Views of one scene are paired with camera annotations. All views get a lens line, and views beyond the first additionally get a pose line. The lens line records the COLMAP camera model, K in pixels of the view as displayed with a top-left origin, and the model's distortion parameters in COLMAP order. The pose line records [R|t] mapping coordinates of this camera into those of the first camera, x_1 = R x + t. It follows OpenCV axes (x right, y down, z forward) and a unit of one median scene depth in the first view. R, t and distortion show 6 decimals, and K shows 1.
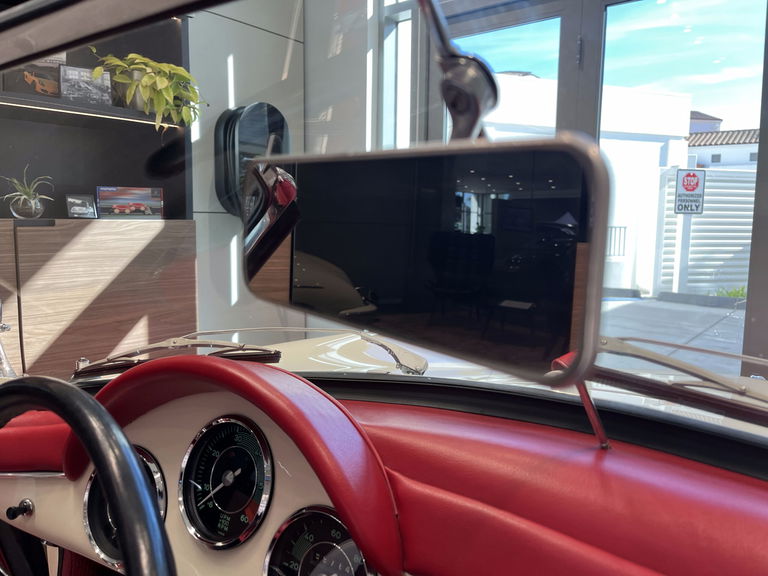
lens RADIAL K [[600.9, 0, 383.2], [0, 600.9, 291.5], [0, 0, 1]] dist [0.052819, -0.061629]
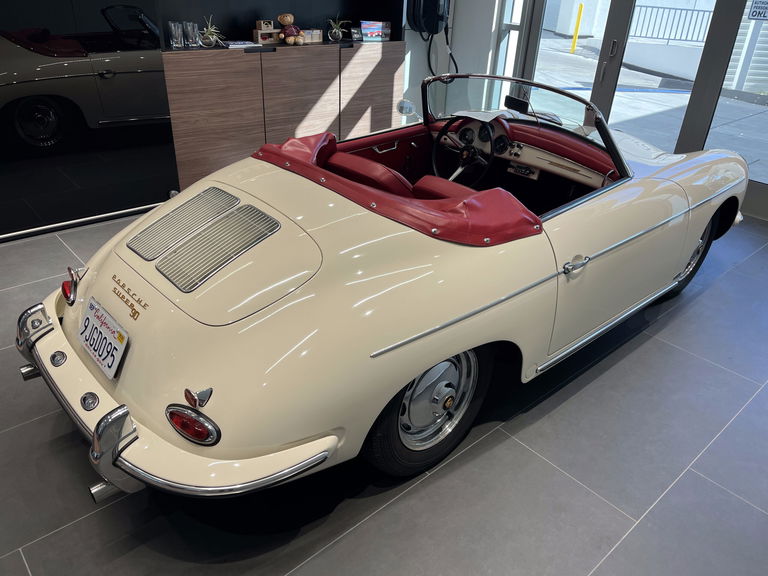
lens RADIAL K [[600.9, 0, 386.7], [0, 600.9, 289.8], [0, 0, 1]] dist [0.052819, -0.061629]
pose [[0.989094, 0.103683, -0.104613, -0.093741], [-0.059407, 0.930751, 0.360795, -0.080796], [0.134777, -0.350645, 0.926759, -1.185382]]
